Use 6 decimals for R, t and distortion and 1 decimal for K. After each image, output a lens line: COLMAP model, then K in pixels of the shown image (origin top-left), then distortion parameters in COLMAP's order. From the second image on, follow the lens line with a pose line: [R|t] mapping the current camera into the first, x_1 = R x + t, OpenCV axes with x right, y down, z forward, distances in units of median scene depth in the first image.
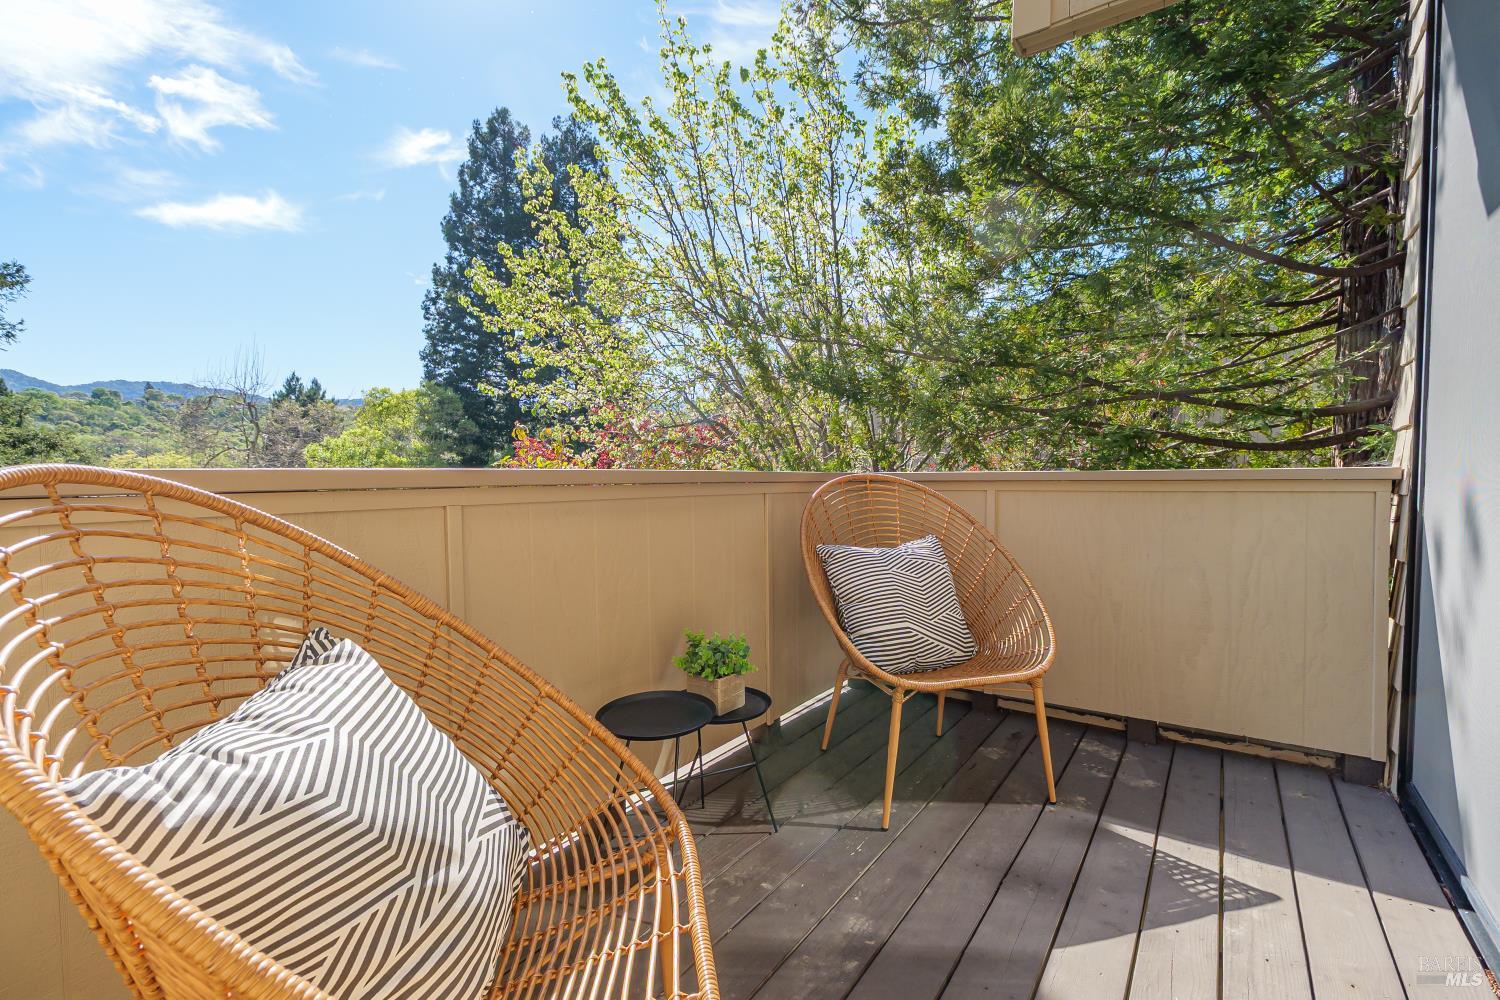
lens RADIAL K [[658.2, 0, 745.1], [0, 658.2, 503.3], [0, 0, 1]] dist [-0.001048, -0.000318]
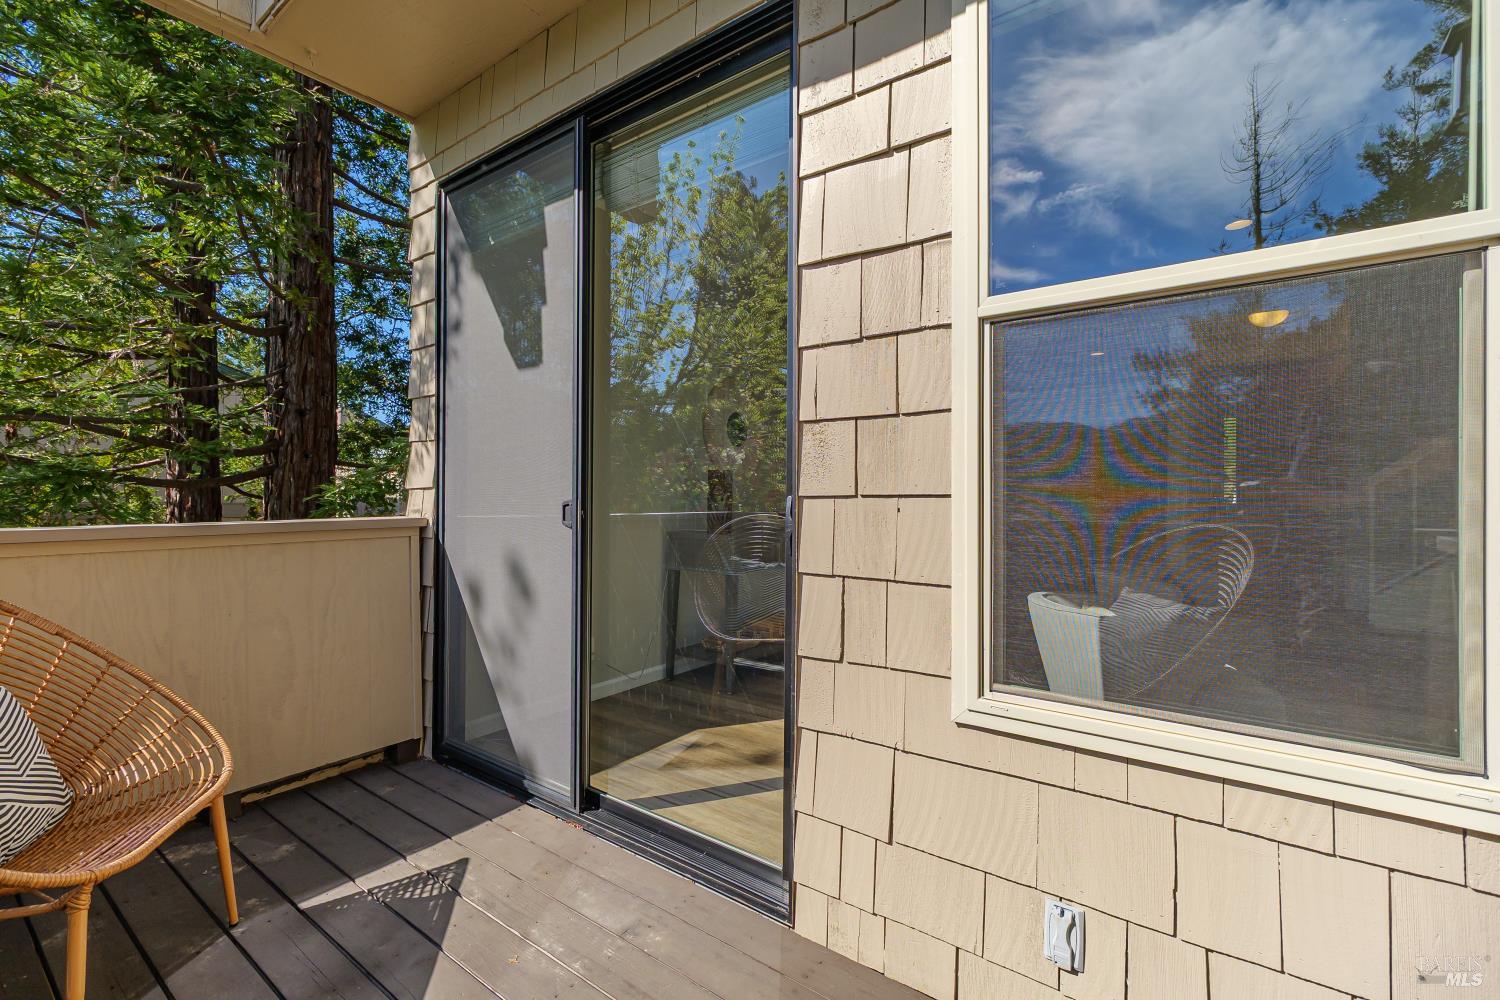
lens RADIAL K [[658.2, 0, 750.8], [0, 658.2, 496.2], [0, 0, 1]] dist [-0.001048, -0.000318]
pose [[0.013401, 0.005483, 0.999895, -0.356027], [0.033168, 0.999432, -0.005925, -0.067706], [-0.999360, 0.033244, 0.013212, 0.286425]]
